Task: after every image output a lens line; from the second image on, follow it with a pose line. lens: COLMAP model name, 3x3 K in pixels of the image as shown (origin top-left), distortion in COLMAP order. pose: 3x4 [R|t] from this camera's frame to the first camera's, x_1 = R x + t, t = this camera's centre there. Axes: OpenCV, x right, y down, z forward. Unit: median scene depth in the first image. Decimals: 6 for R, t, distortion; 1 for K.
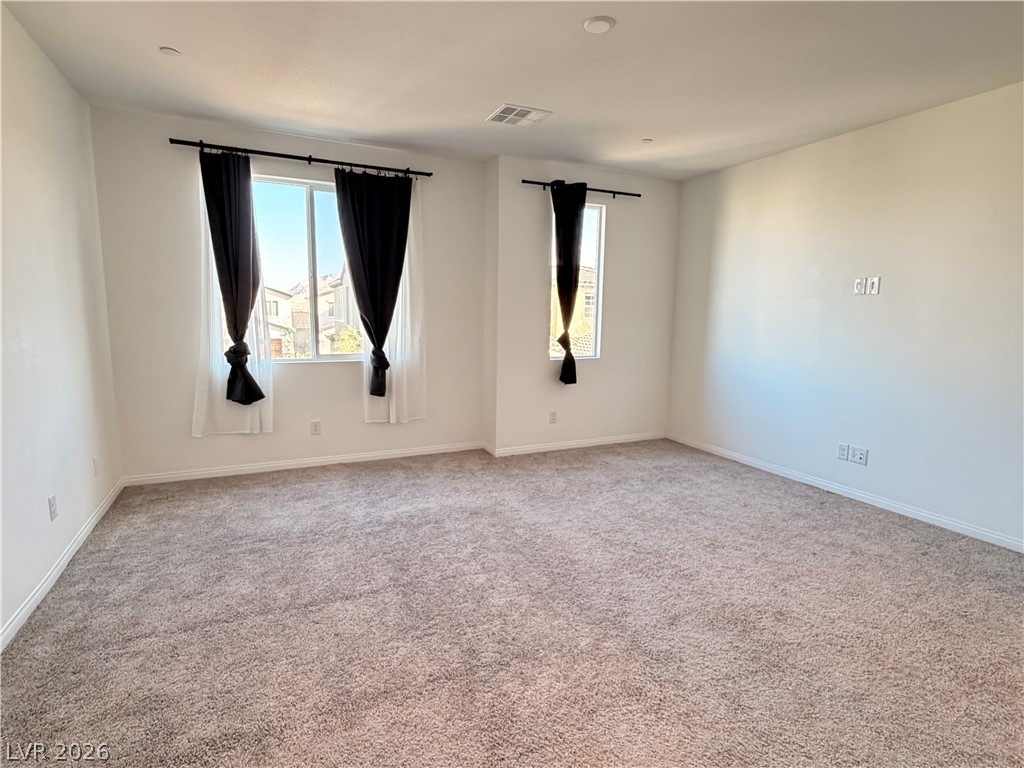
lens RADIAL K [[532.8, 0, 515.2], [0, 532.8, 383.0], [0, 0, 1]] dist [-0.001783, 0.003921]
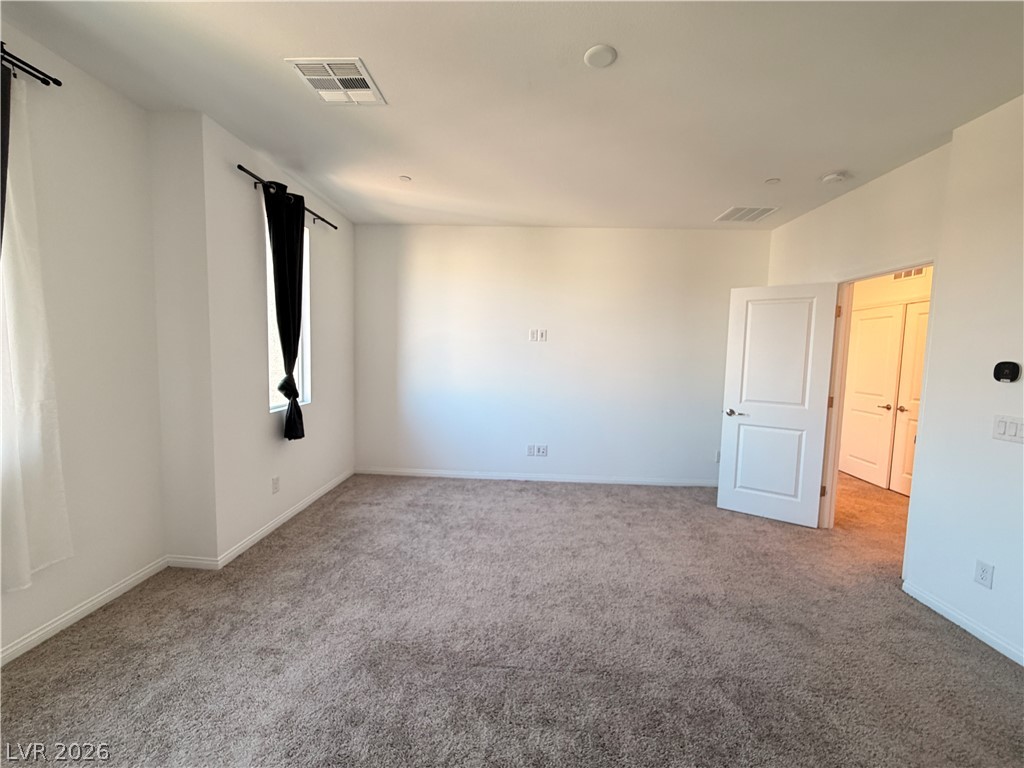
lens RADIAL K [[409.7, 0, 510.3], [0, 409.7, 386.3], [0, 0, 1]] dist [-0.001757, 0.000029]
pose [[0.461650, -0.077462, 0.883674, -0.321995], [0.096366, 0.994664, 0.036848, -0.077007], [-0.881812, 0.068145, 0.466651, 0.455143]]
